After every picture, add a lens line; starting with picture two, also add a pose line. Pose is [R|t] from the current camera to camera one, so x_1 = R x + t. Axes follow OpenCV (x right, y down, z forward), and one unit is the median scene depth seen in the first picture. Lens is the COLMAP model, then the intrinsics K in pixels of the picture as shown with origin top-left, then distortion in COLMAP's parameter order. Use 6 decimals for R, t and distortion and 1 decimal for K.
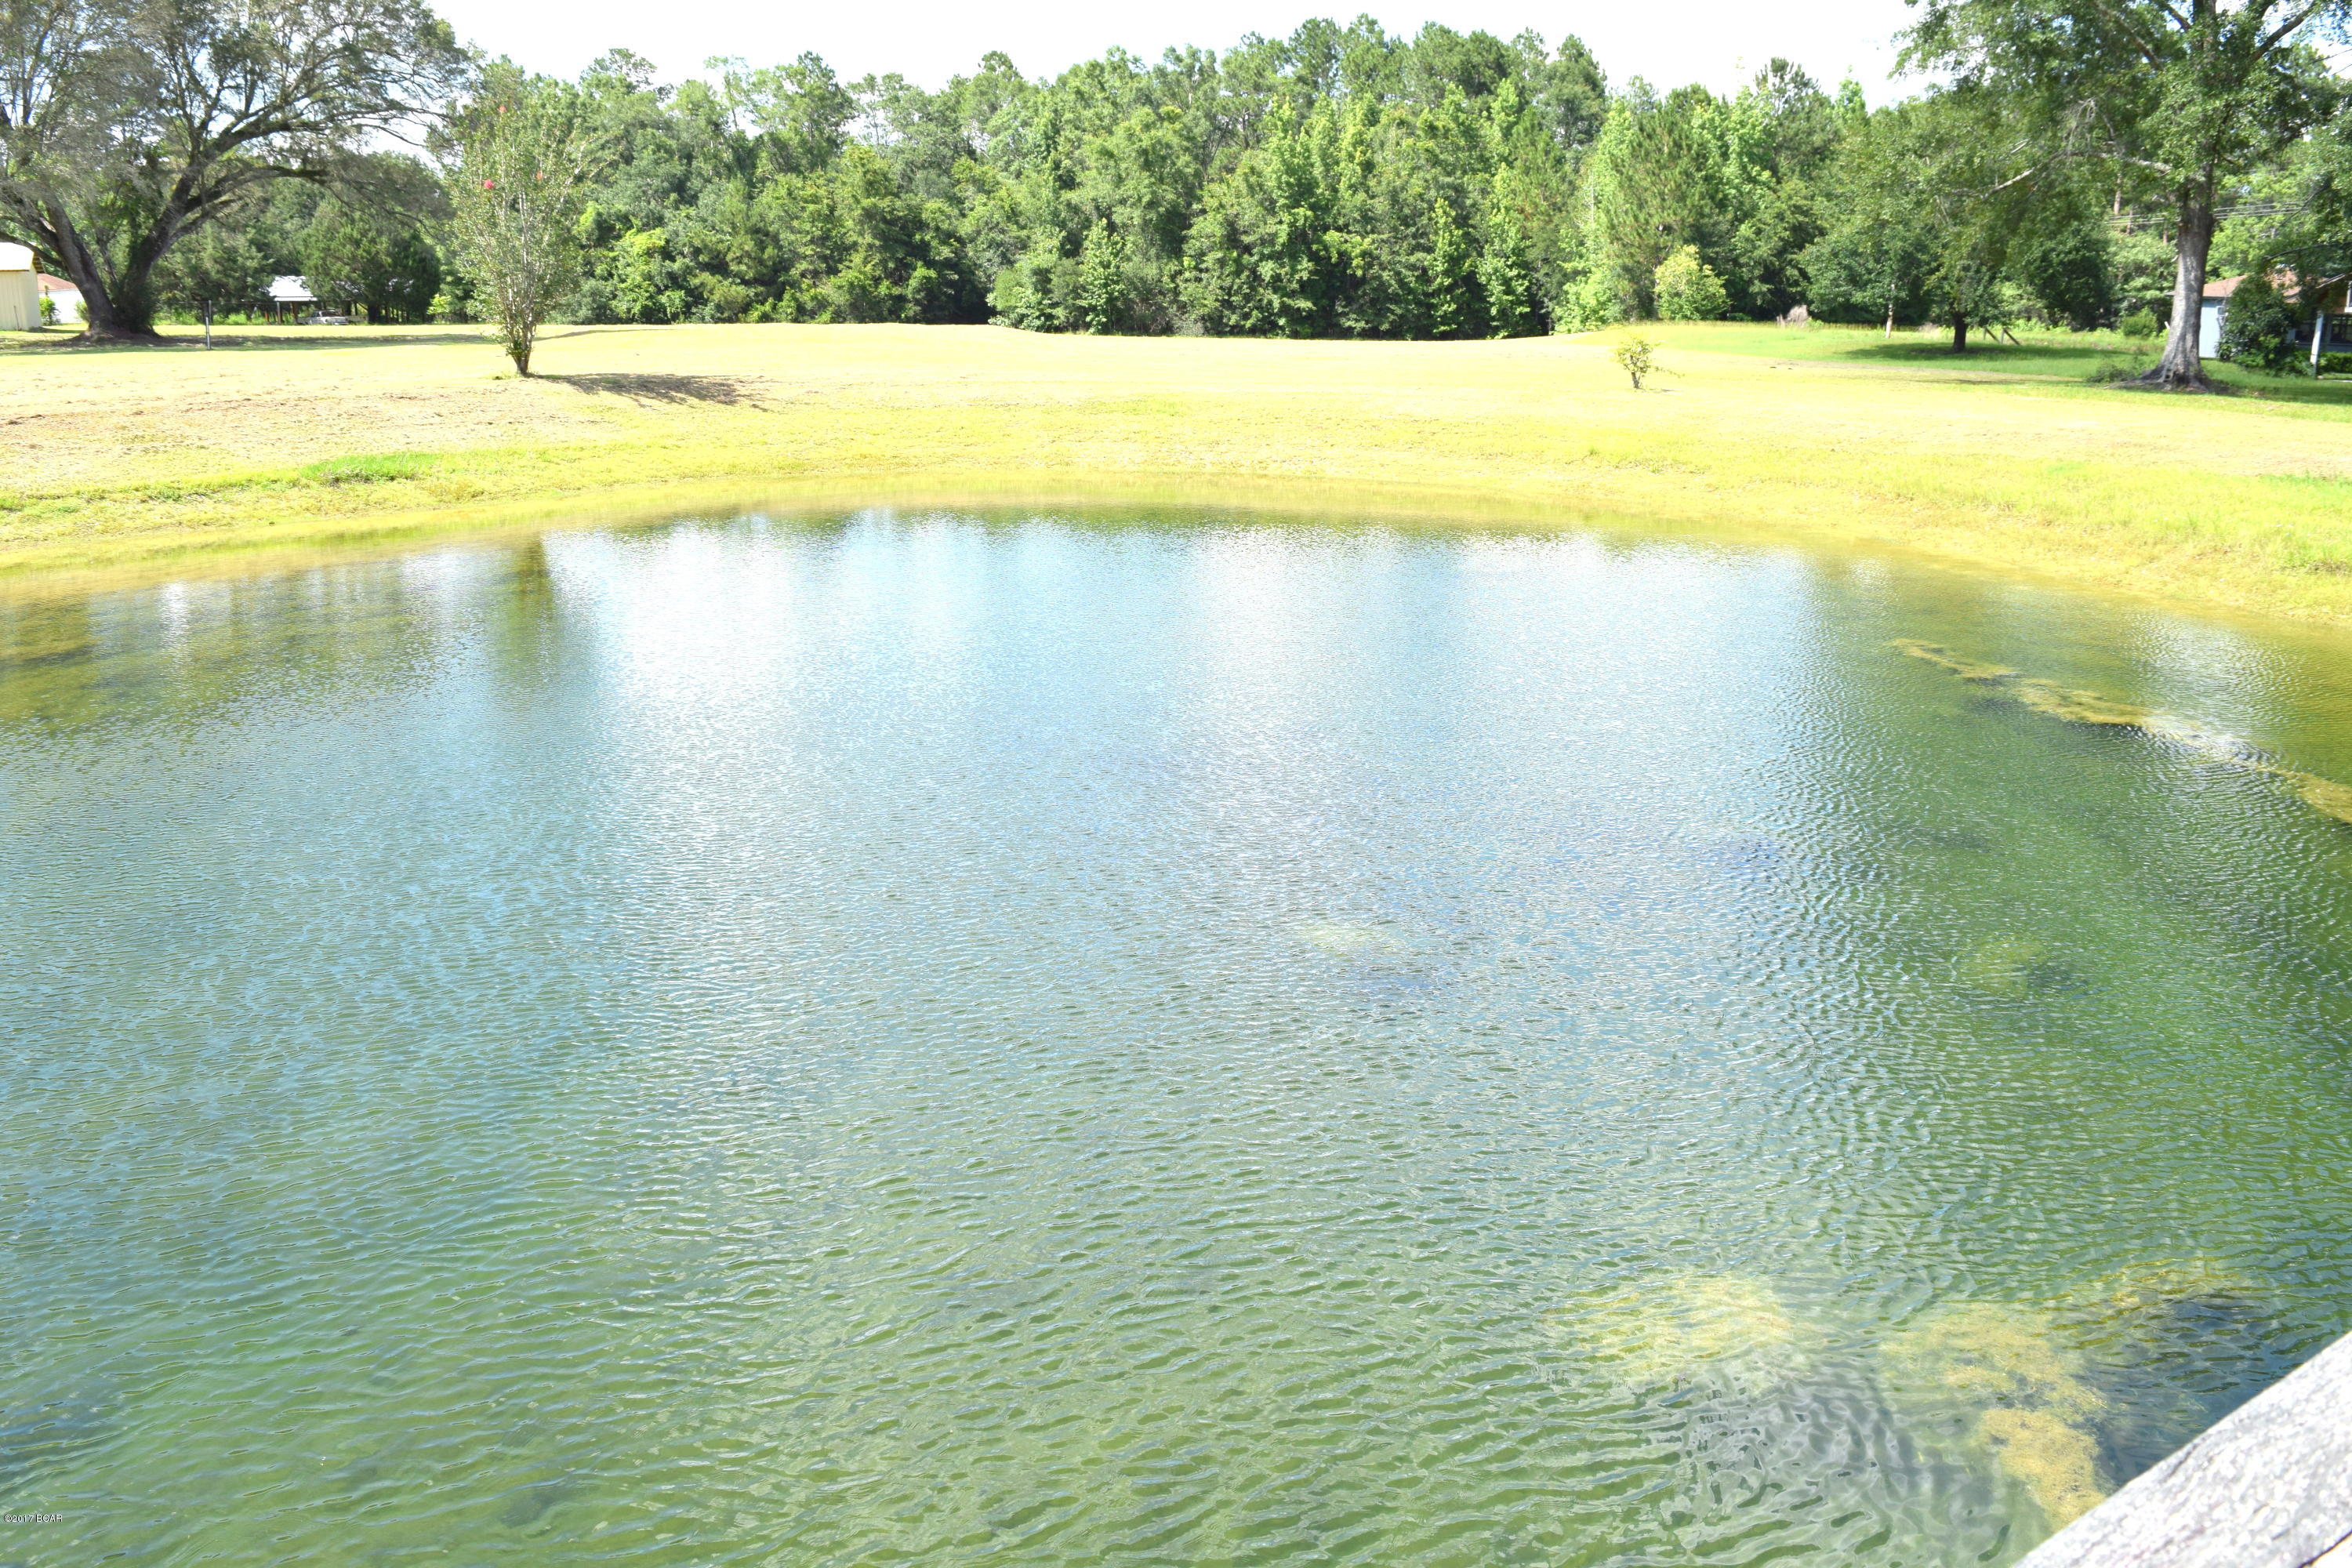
lens RADIAL K [[1887.6, 0, 1175.9], [0, 1887.6, 779.5], [0, 0, 1]] dist [-0.061366, 0.007613]
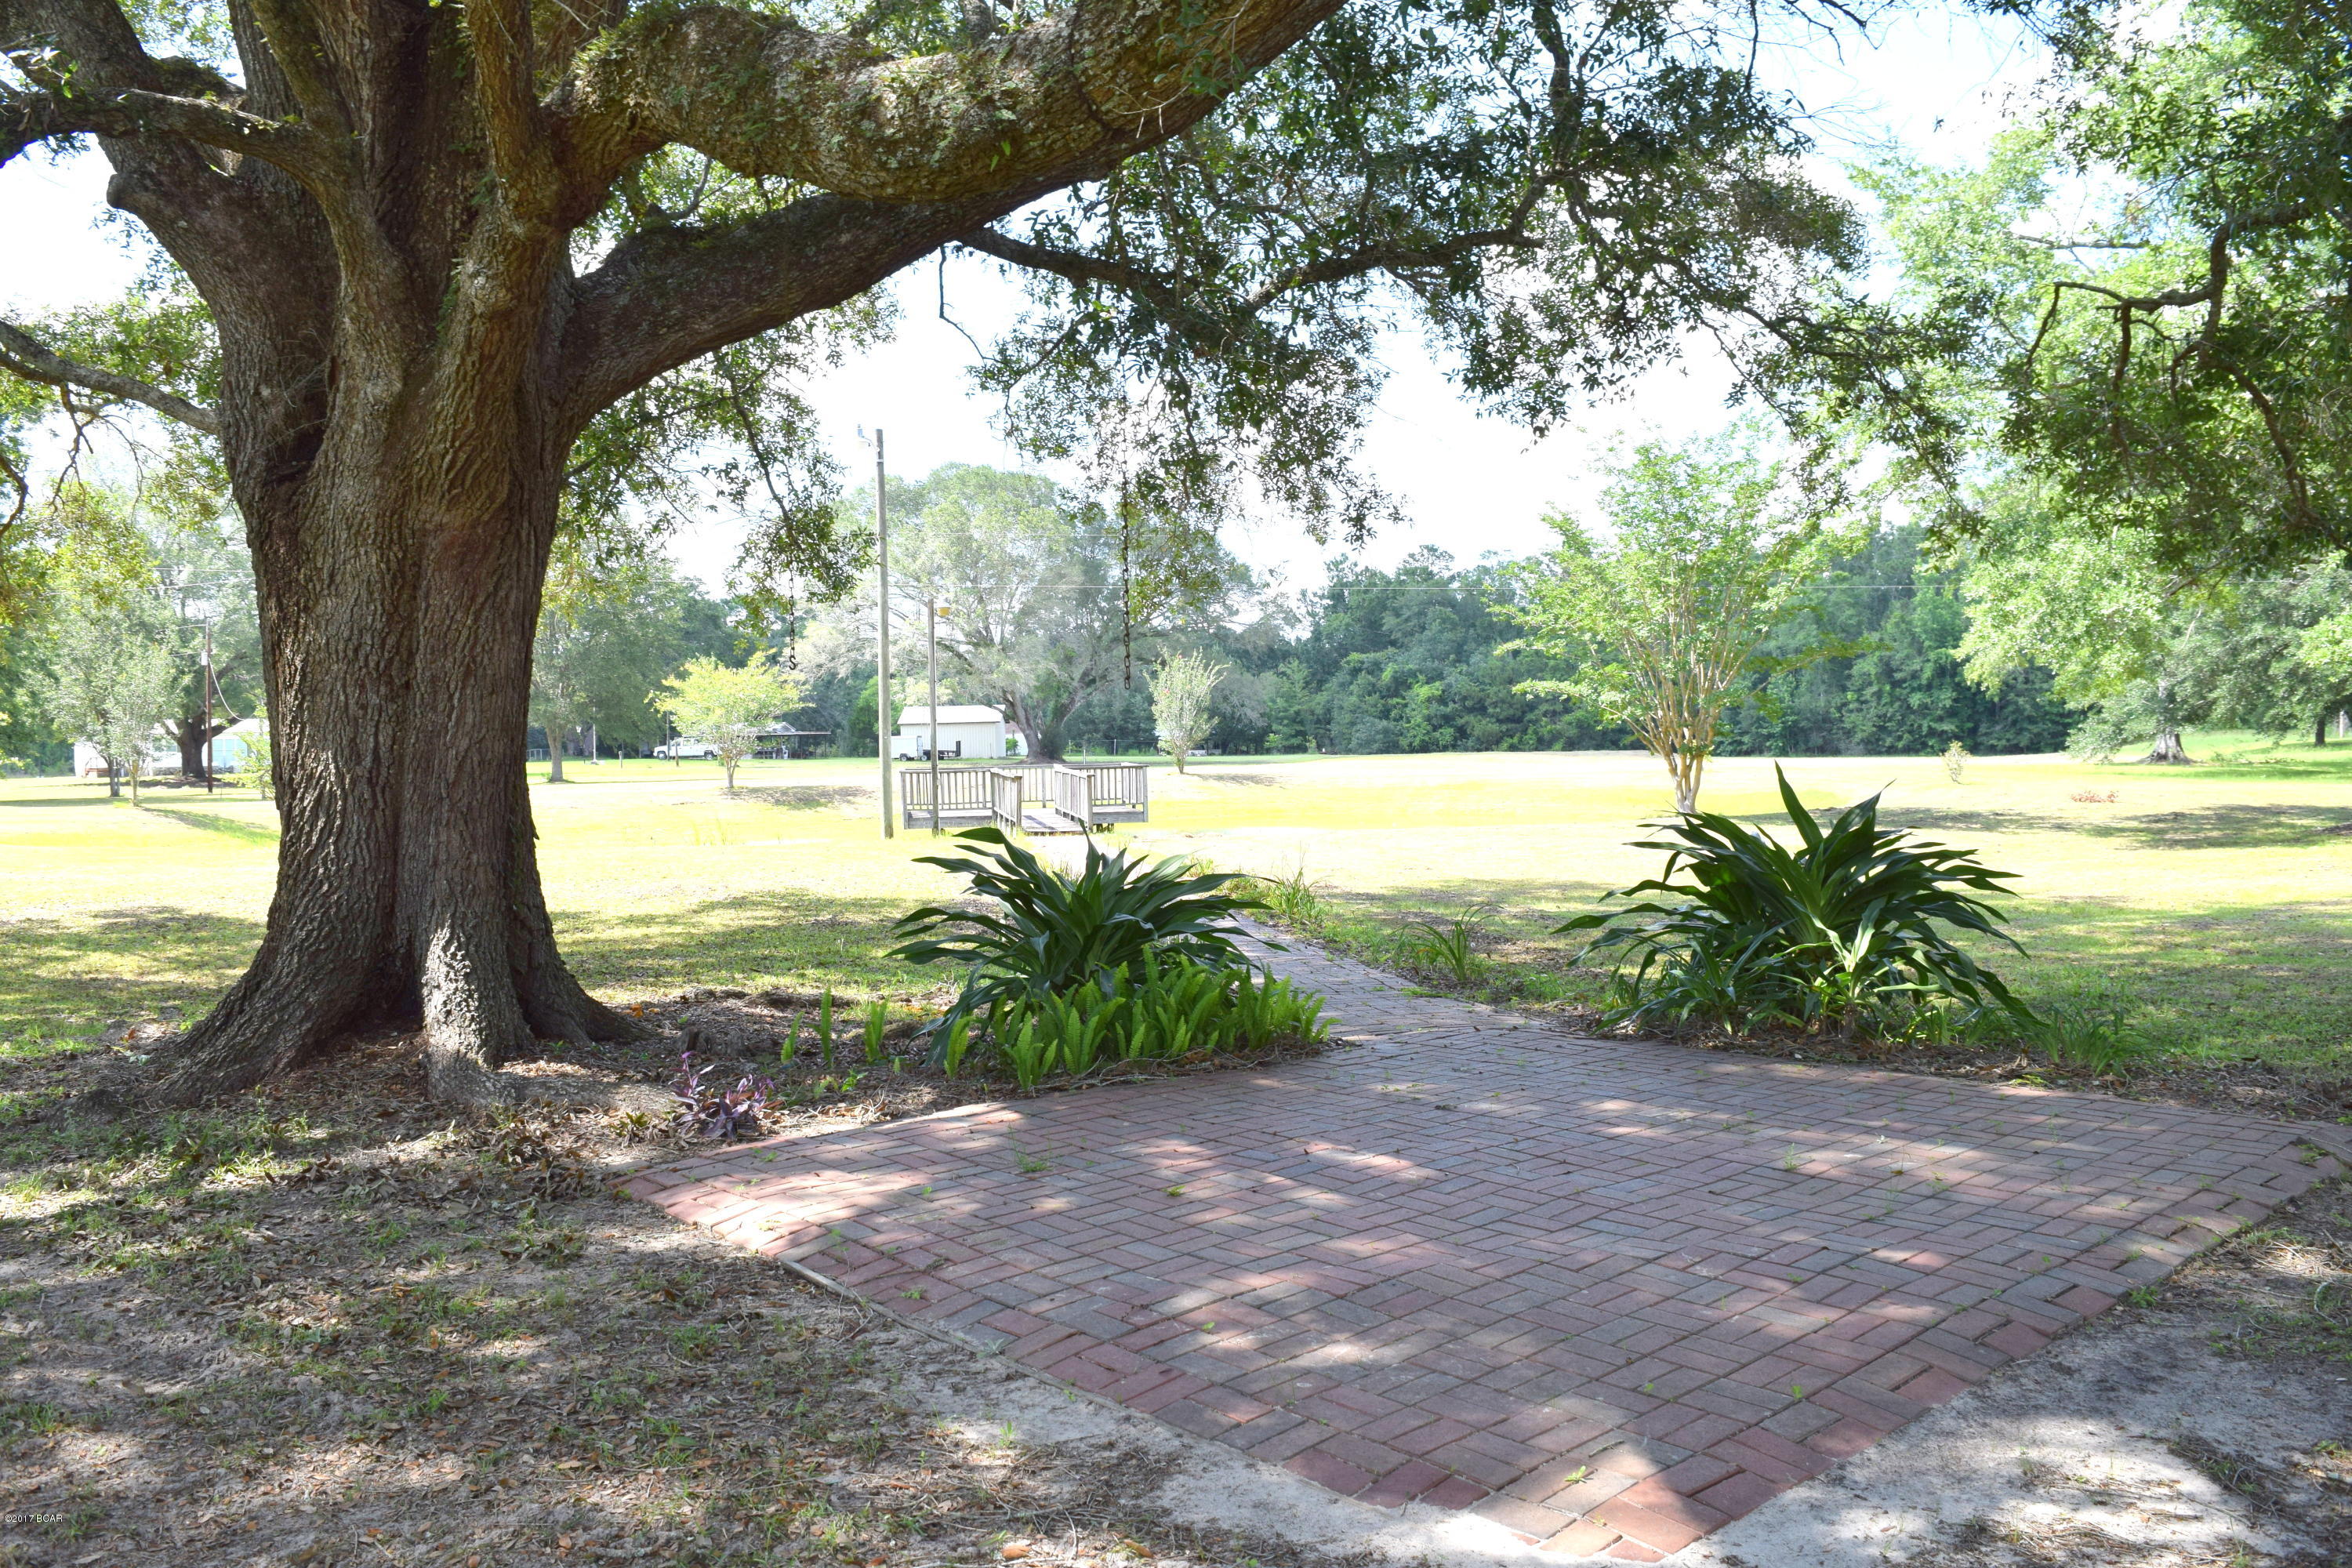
lens RADIAL K [[1887.6, 0, 1176.0], [0, 1887.6, 784.8], [0, 0, 1]] dist [-0.061366, 0.007613]
pose [[0.892251, -0.013699, -0.451331, 0.157066], [-0.085359, 0.976400, -0.198385, 0.052897], [0.443398, 0.215535, 0.870025, -0.213431]]
